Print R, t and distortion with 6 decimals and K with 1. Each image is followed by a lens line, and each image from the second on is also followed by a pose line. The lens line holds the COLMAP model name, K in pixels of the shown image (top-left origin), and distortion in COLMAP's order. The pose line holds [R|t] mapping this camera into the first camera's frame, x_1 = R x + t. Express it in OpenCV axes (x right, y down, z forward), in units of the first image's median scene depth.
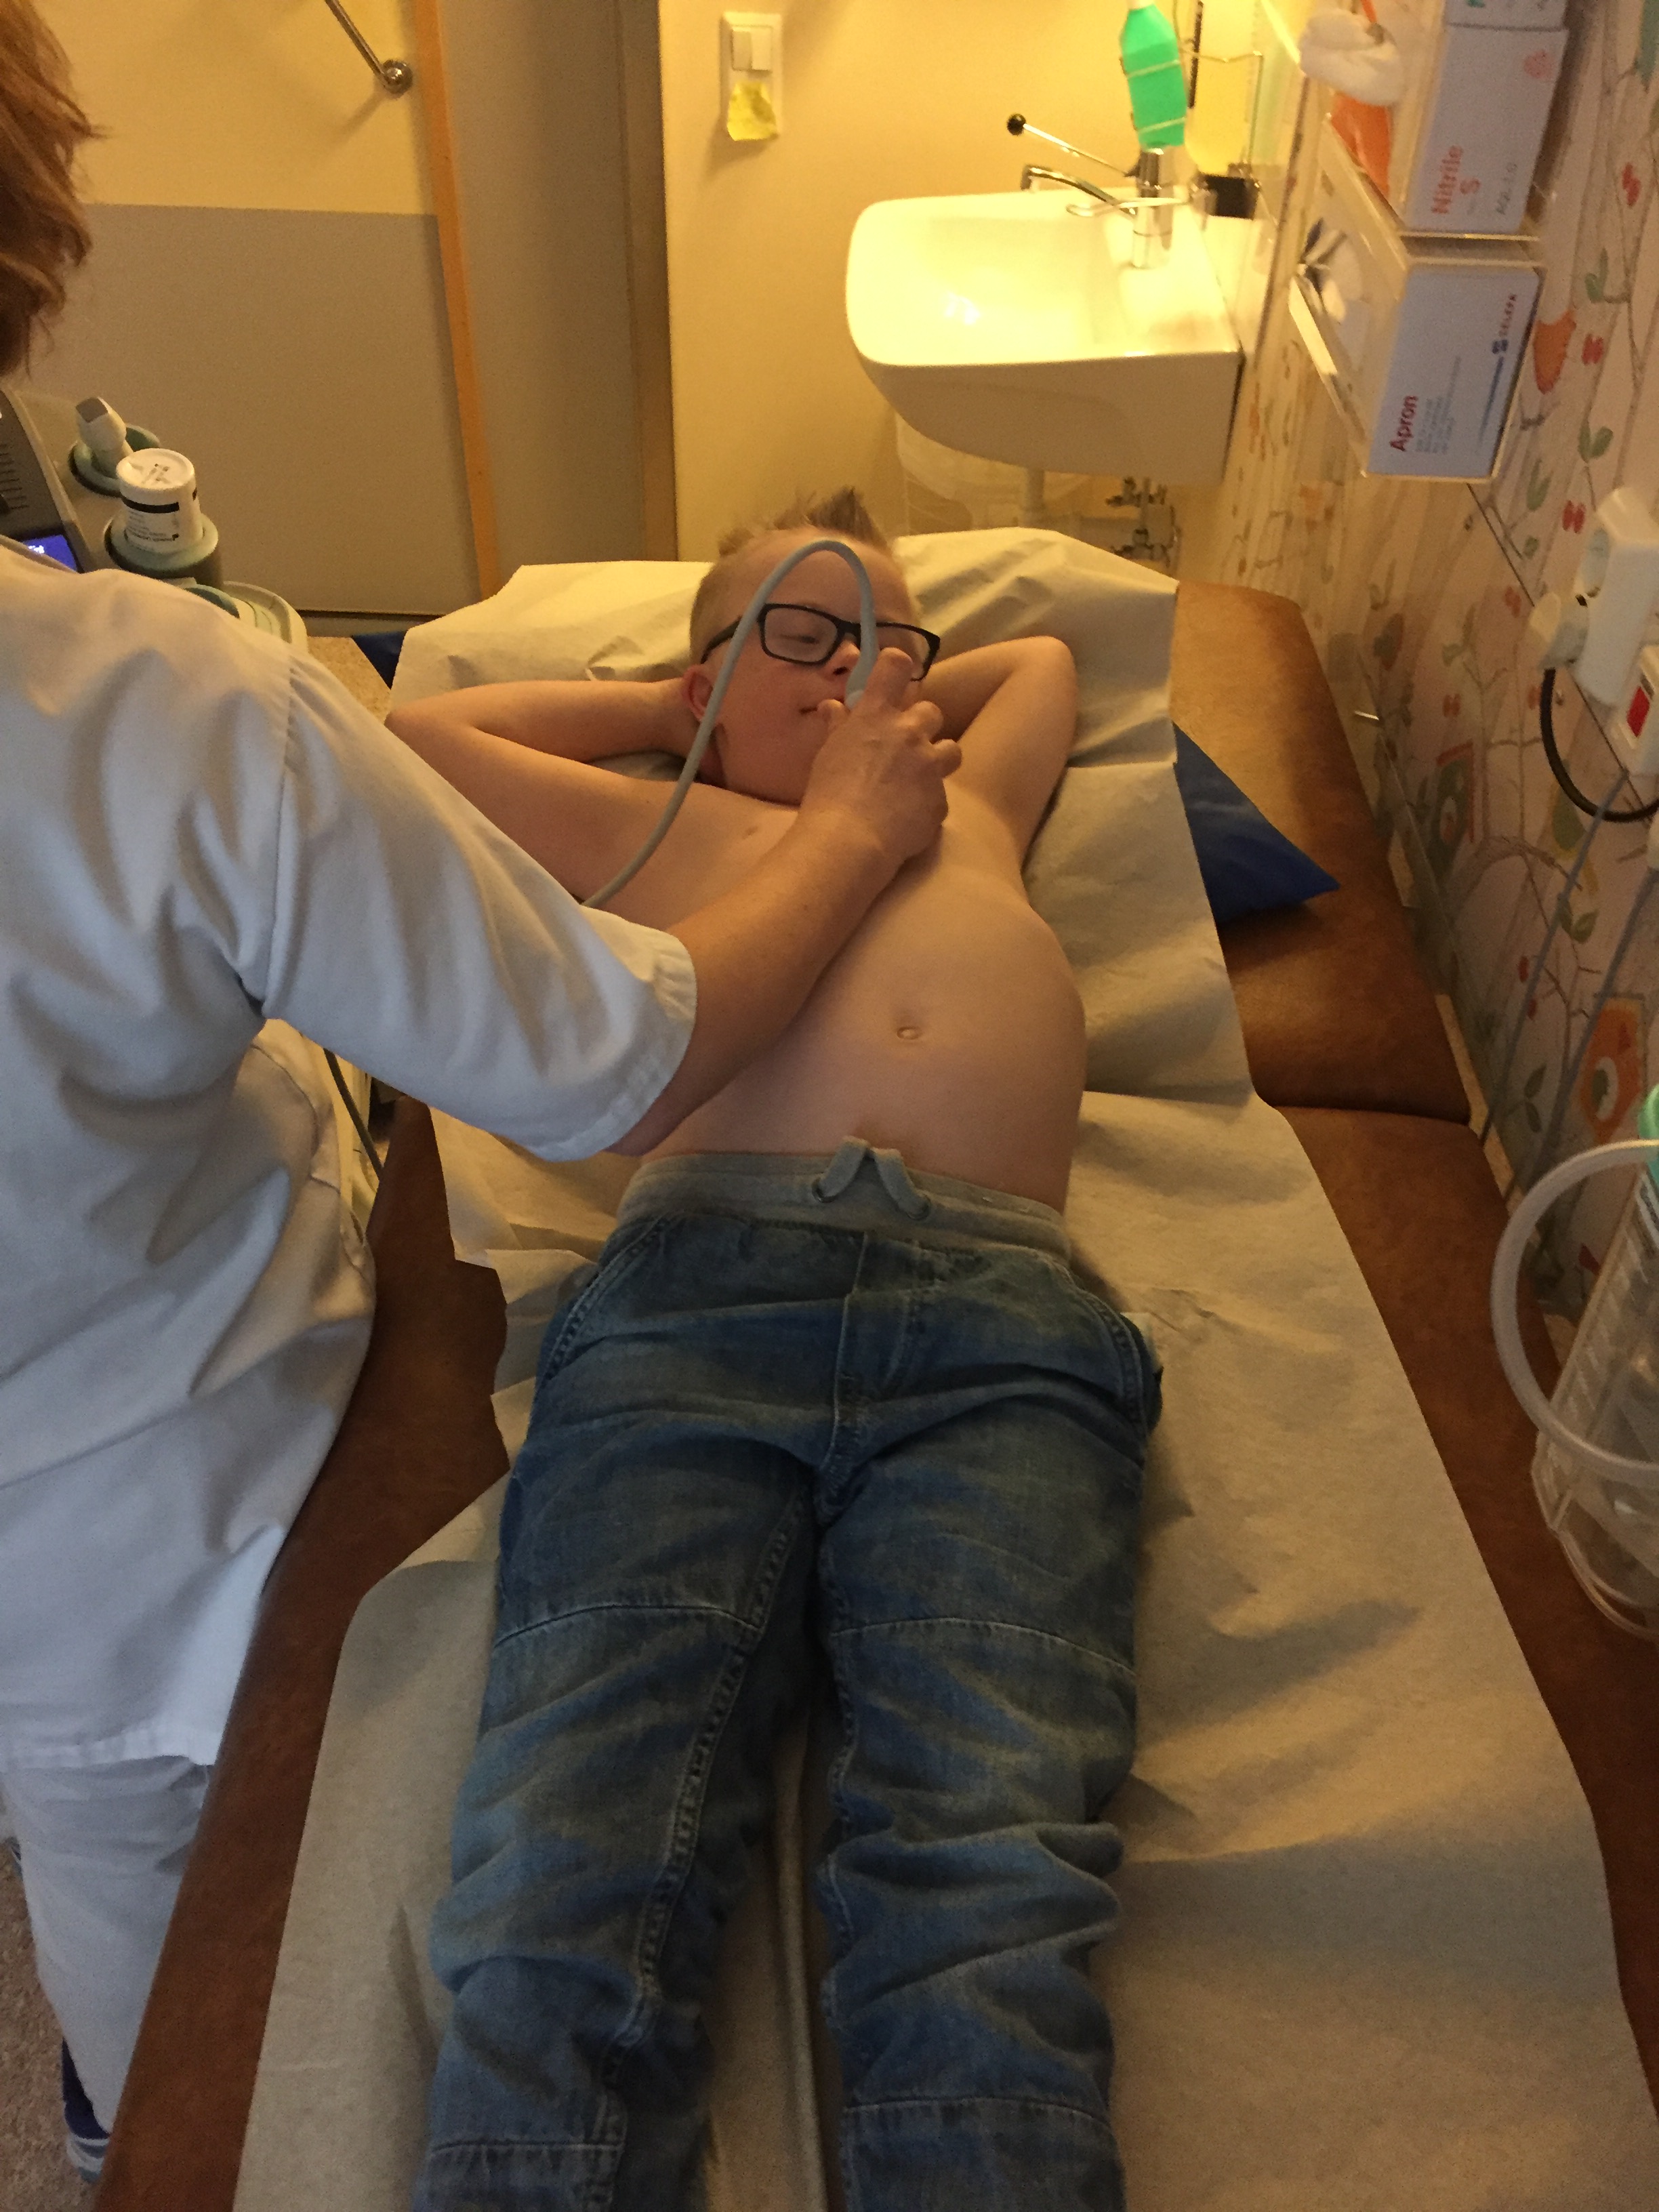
lens RADIAL K [[1903.6, 0, 849.5], [0, 1903.6, 1102.4], [0, 0, 1]] dist [0.054763, -0.109781]
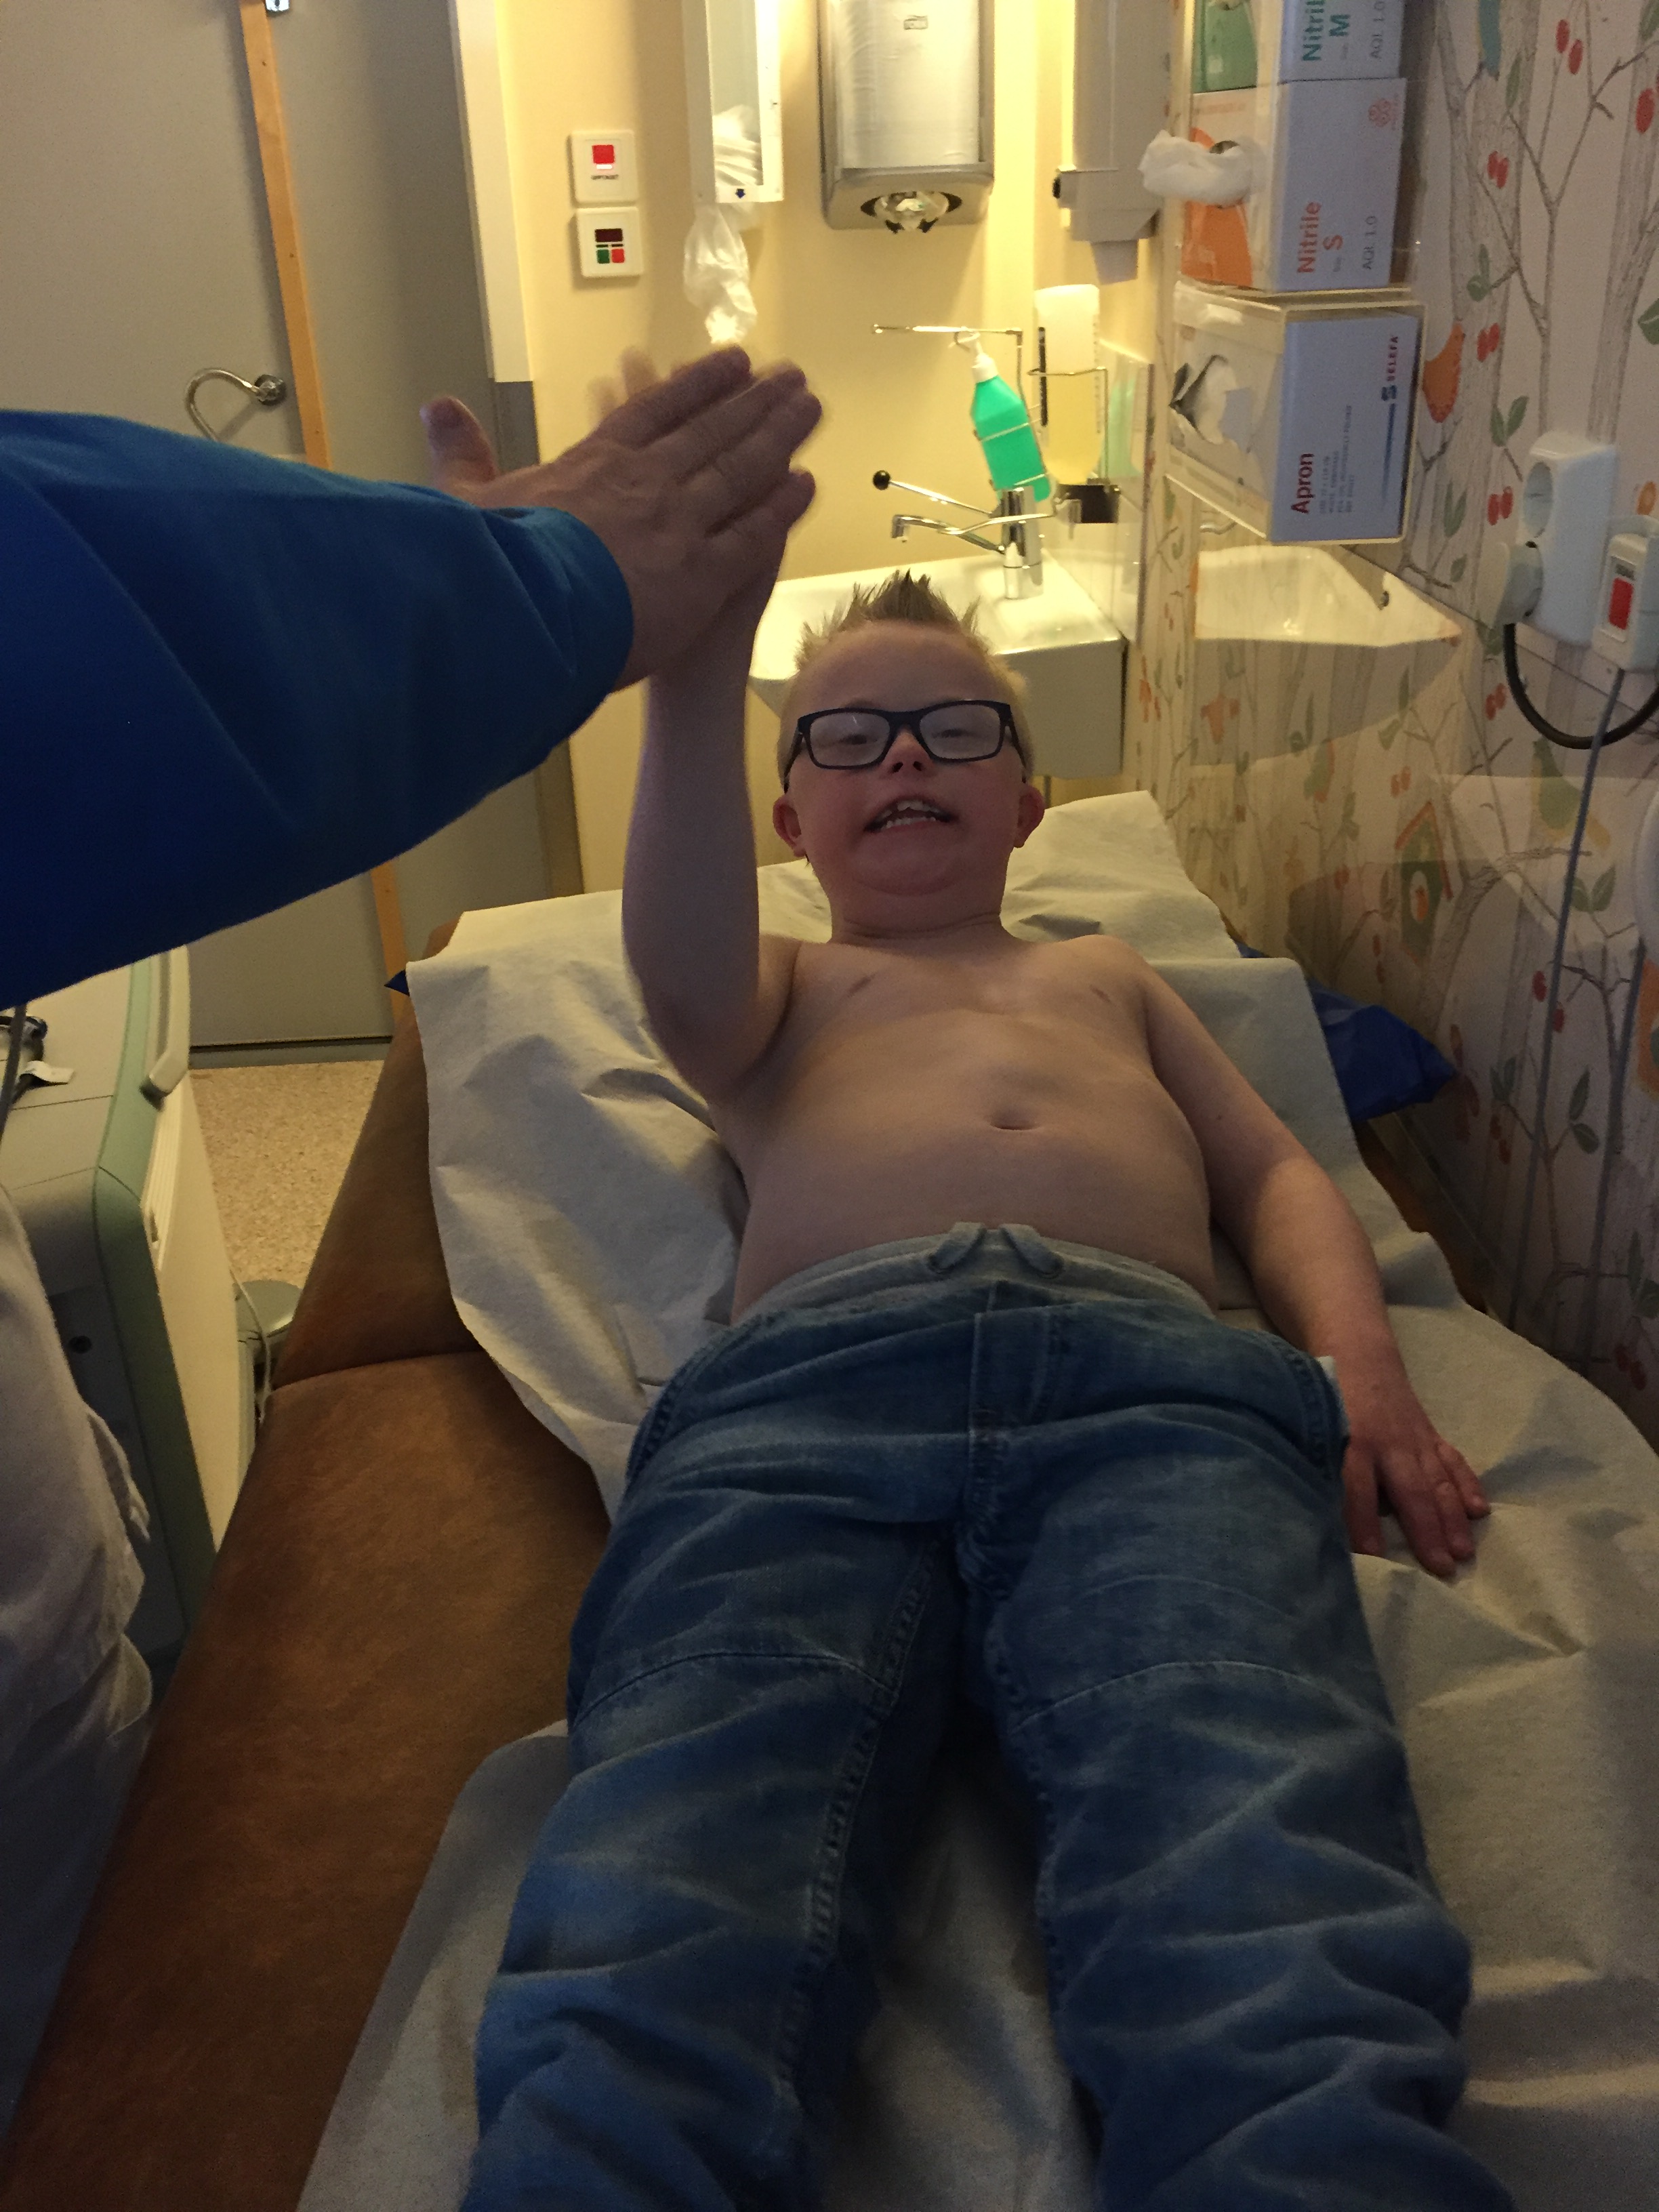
lens RADIAL K [[1903.6, 0, 826.6], [0, 1903.6, 1095.2], [0, 0, 1]] dist [0.054763, -0.109781]
pose [[0.995979, -0.085058, 0.028115, -0.001555], [0.089540, 0.954976, -0.282848, 0.175269], [-0.002790, 0.284228, 0.958753, 0.154989]]
